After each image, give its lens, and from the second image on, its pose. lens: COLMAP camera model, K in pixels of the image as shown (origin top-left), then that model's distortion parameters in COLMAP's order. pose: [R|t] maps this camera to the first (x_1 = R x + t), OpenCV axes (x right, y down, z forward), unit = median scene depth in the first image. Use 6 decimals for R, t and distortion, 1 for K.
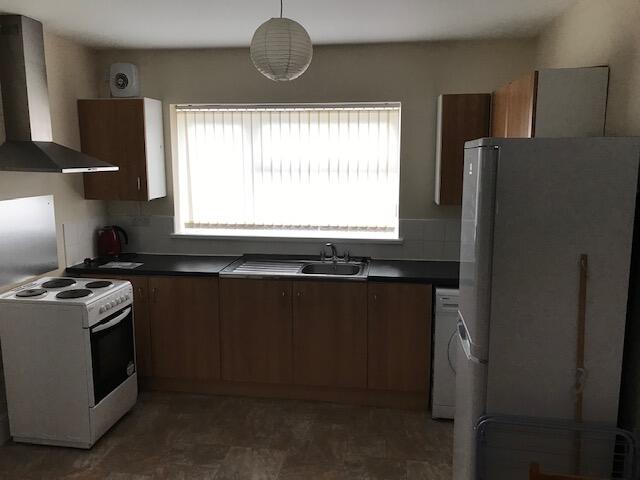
lens RADIAL K [[520.3, 0, 317.7], [0, 520.3, 234.4], [0, 0, 1]] dist [0.044832, -0.004722]
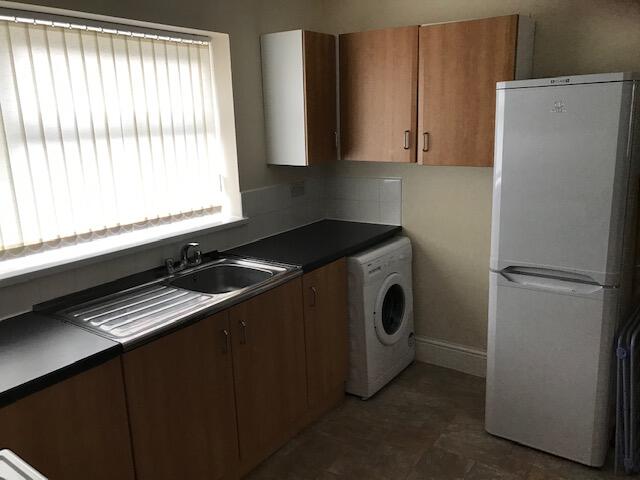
lens RADIAL K [[520.3, 0, 317.7], [0, 520.3, 234.4], [0, 0, 1]] dist [0.044832, -0.004722]
pose [[0.488332, -0.211912, 0.846537, -0.479177], [0.170464, 0.974544, 0.145622, -0.064845], [-0.855847, 0.073192, 0.512025, 0.544119]]
